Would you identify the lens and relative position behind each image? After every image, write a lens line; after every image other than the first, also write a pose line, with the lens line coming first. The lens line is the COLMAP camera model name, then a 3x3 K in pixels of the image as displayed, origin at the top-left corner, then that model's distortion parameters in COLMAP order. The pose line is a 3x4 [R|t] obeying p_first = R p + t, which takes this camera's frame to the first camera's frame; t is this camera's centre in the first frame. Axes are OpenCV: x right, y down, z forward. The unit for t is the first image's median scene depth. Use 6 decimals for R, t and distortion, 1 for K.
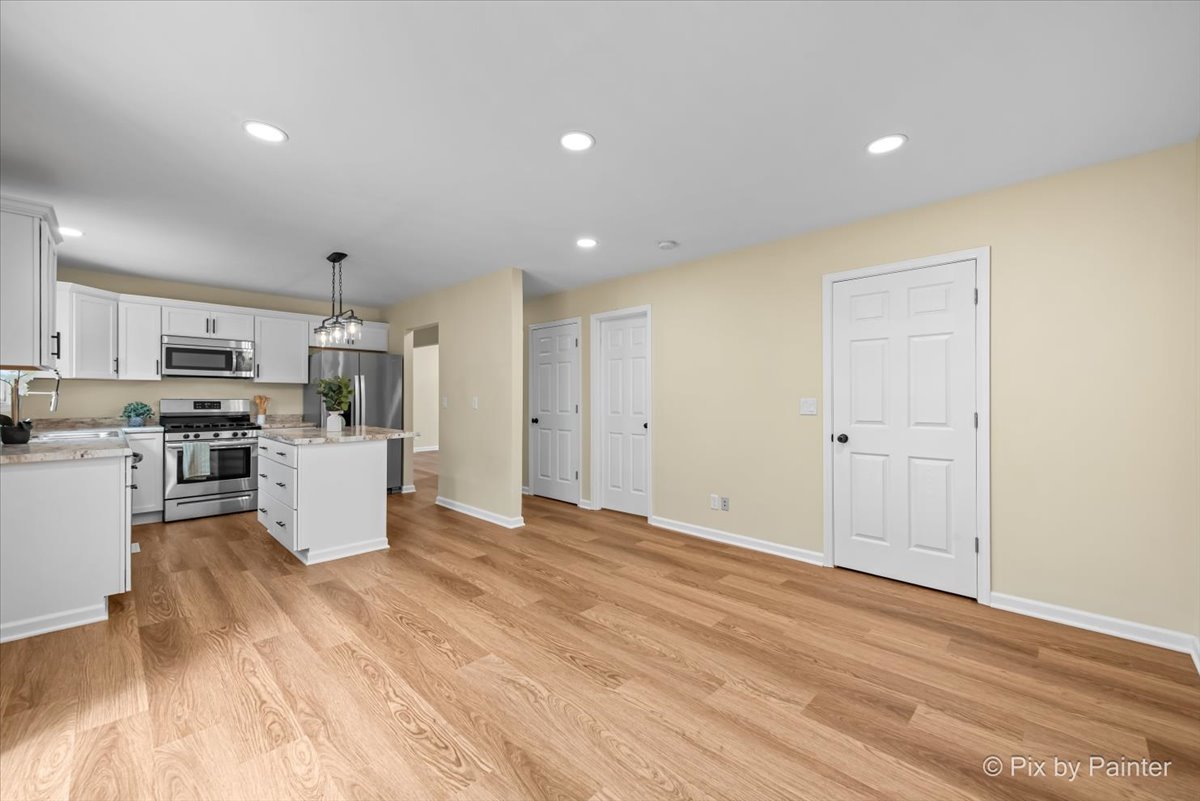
lens RADIAL K [[475.8, 0, 600.5], [0, 475.8, 403.5], [0, 0, 1]] dist [0.009486, -0.001206]
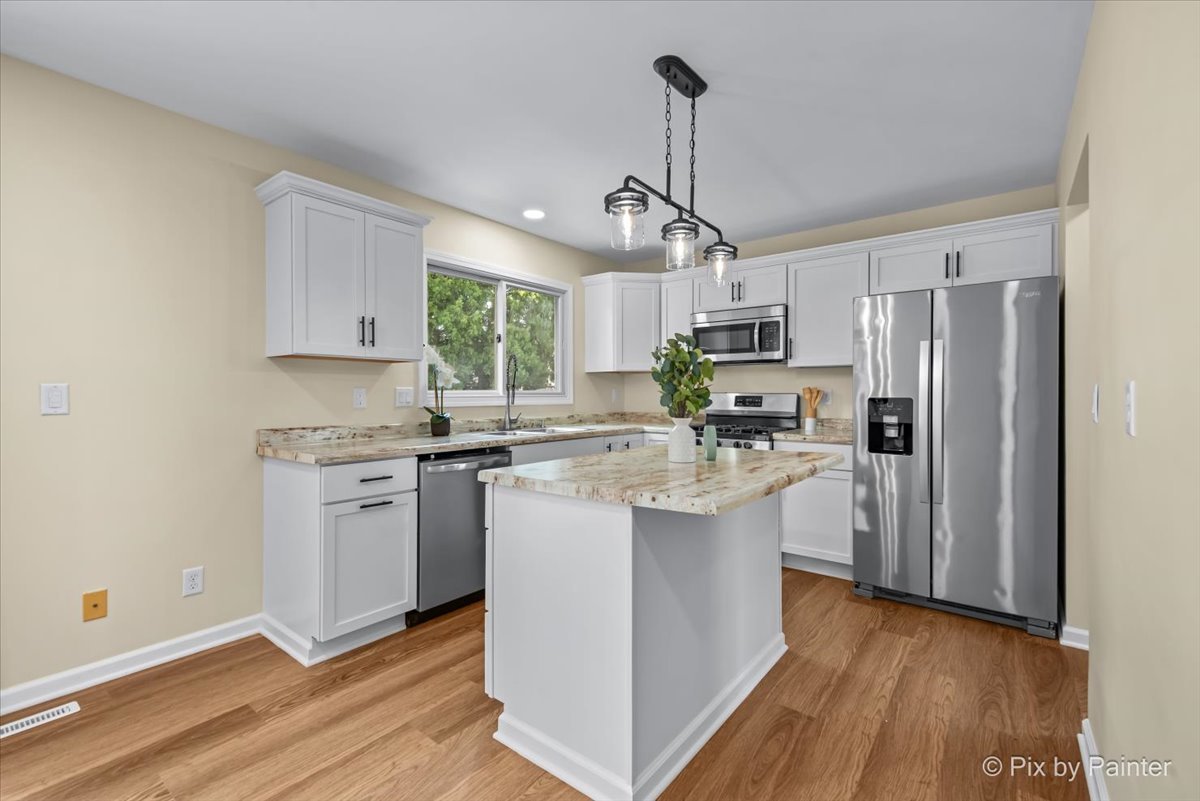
lens RADIAL K [[521.0, 0, 599.3], [0, 521.0, 395.1], [0, 0, 1]] dist [0.013295, -0.002924]
pose [[0.115216, 0.001904, -0.993339, -0.106916], [-0.011958, 0.999928, 0.000530, -0.007328], [0.993269, 0.011818, 0.115230, 1.360016]]
